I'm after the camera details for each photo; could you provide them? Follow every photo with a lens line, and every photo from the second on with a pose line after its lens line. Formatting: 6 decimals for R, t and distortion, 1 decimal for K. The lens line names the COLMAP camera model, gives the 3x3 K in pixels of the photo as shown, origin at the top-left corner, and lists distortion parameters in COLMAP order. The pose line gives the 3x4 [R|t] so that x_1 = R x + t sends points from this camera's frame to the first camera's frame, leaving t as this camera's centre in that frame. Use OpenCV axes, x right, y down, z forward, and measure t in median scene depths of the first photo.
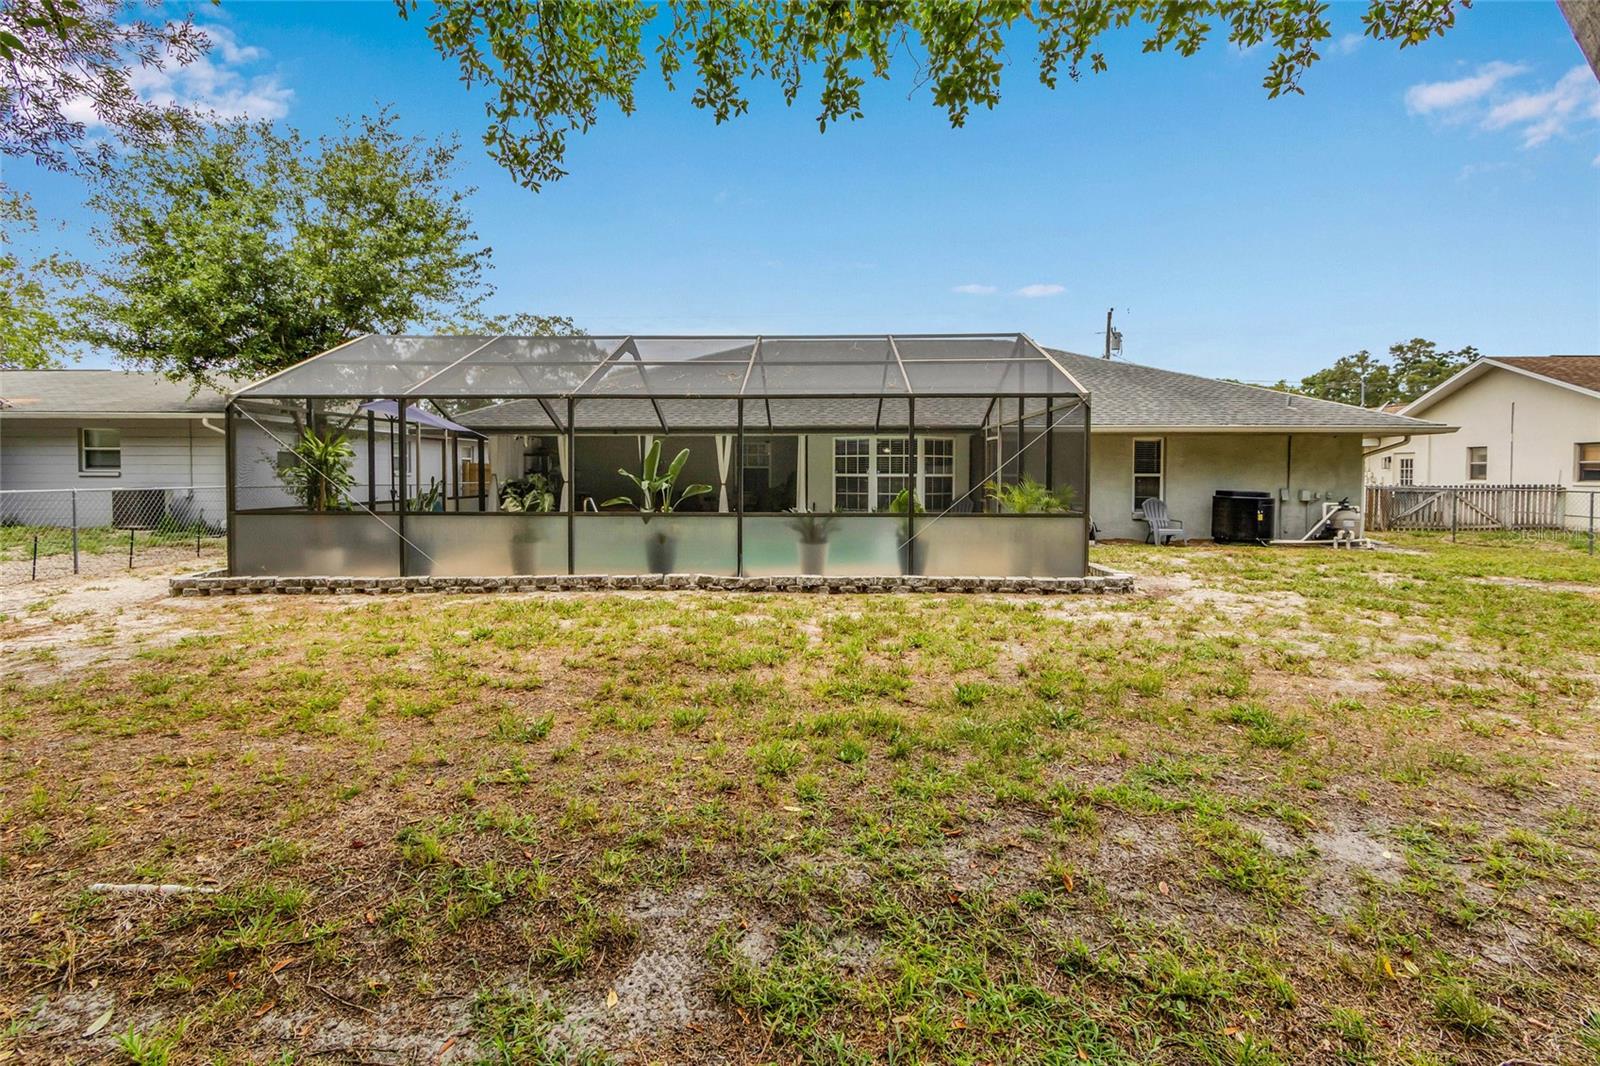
lens RADIAL K [[750.9, 0, 802.4], [0, 750.9, 488.4], [0, 0, 1]] dist [-0.000294, -0.000087]
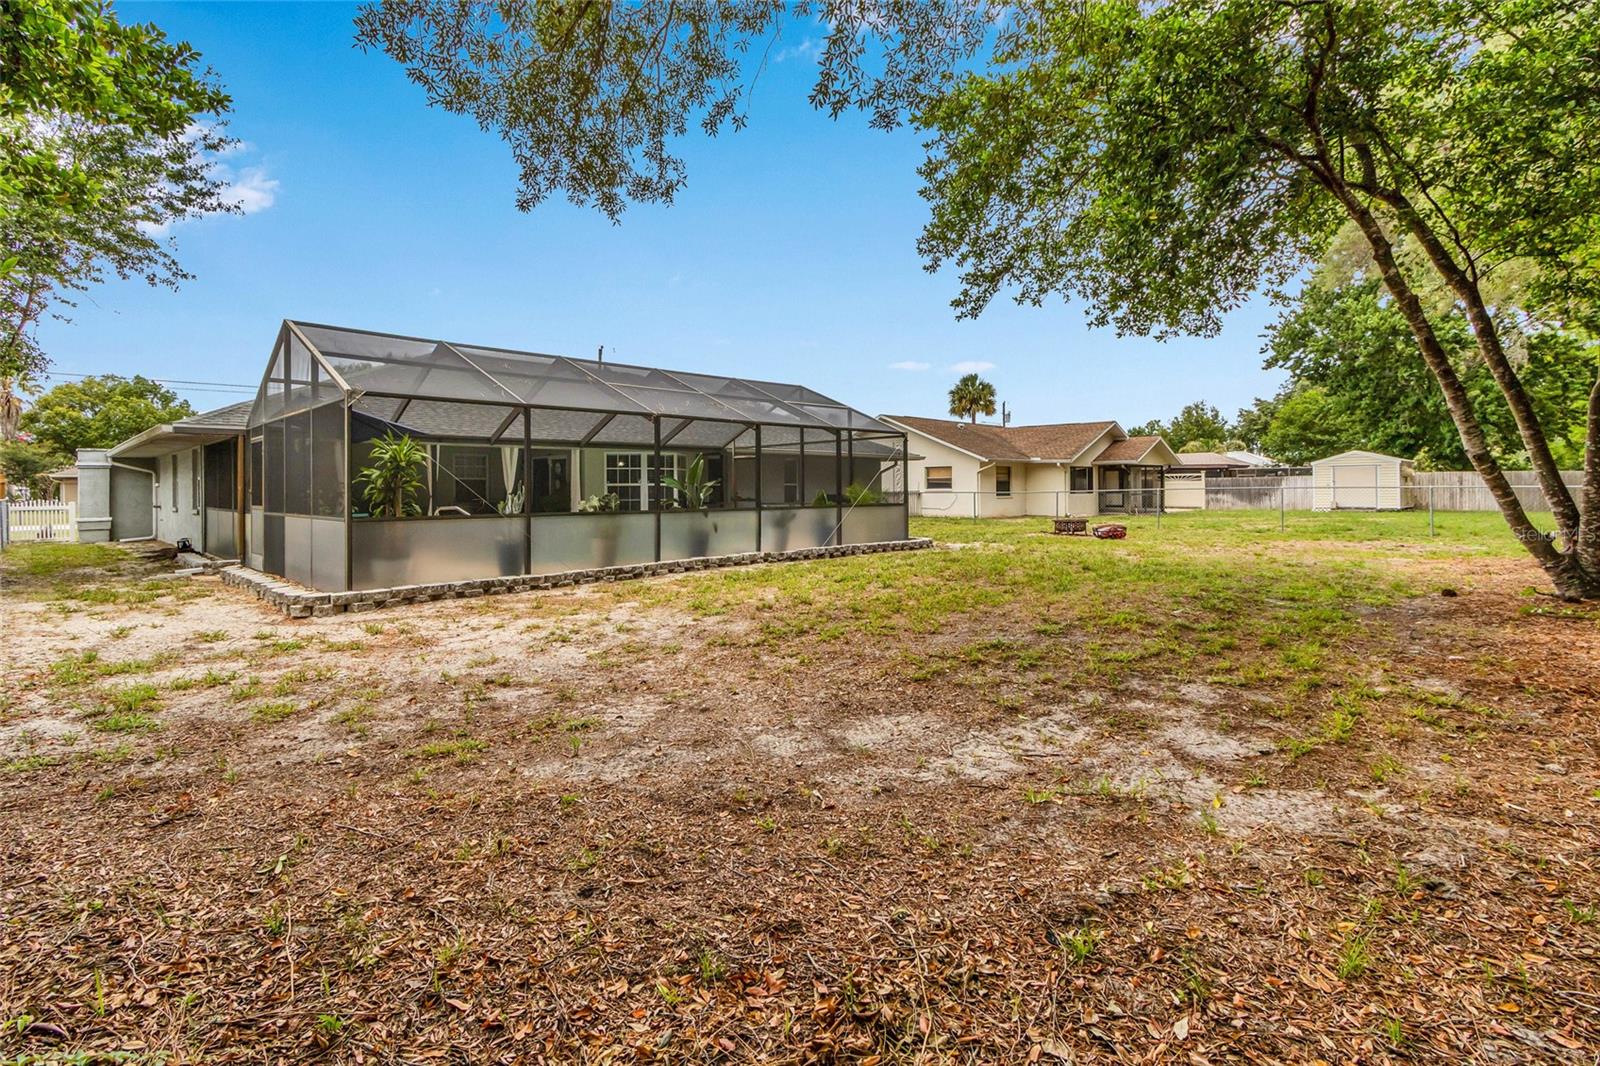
lens RADIAL K [[750.9, 0, 802.4], [0, 750.9, 488.4], [0, 0, 1]] dist [-0.000294, -0.000087]
pose [[0.680980, -0.002940, 0.732297, -0.627615], [0.013850, 0.999865, -0.008866, 0.003469], [-0.732171, 0.016180, 0.680928, -0.023105]]
